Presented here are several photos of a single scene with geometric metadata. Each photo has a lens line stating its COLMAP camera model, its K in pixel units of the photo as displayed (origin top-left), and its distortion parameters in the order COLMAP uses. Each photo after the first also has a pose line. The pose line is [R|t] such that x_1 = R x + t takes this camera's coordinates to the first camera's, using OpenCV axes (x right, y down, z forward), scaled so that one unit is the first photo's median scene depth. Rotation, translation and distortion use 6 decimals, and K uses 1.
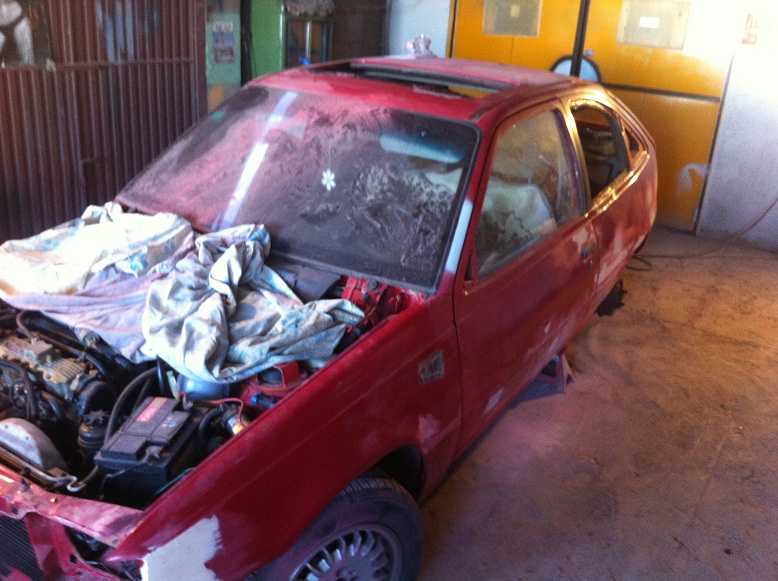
lens RADIAL K [[747.1, 0, 389.0], [0, 747.1, 290.5], [0, 0, 1]] dist [0.083582, -0.306261]
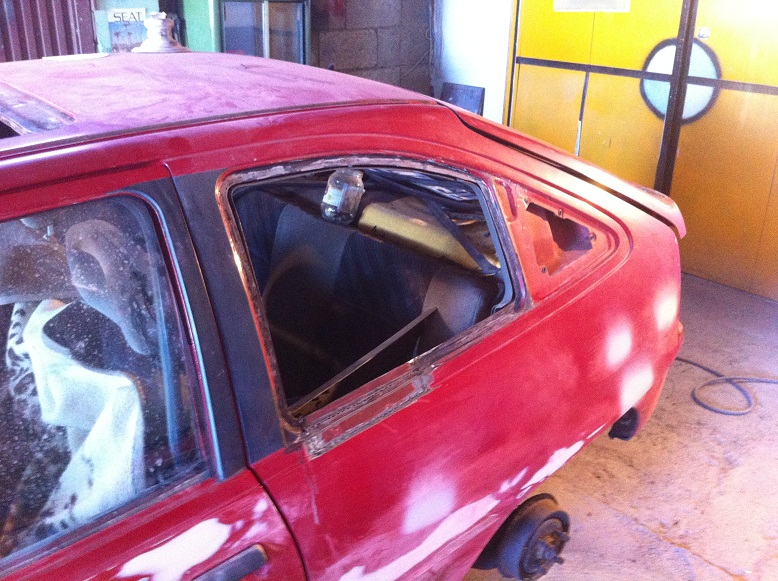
lens RADIAL K [[747.1, 0, 389.0], [0, 747.1, 290.5], [0, 0, 1]] dist [0.083582, -0.306261]
pose [[0.954402, 0.067374, -0.290823, 0.508826], [-0.062948, 0.997715, 0.024560, -0.241049], [0.291813, -0.005134, 0.956462, 0.772944]]
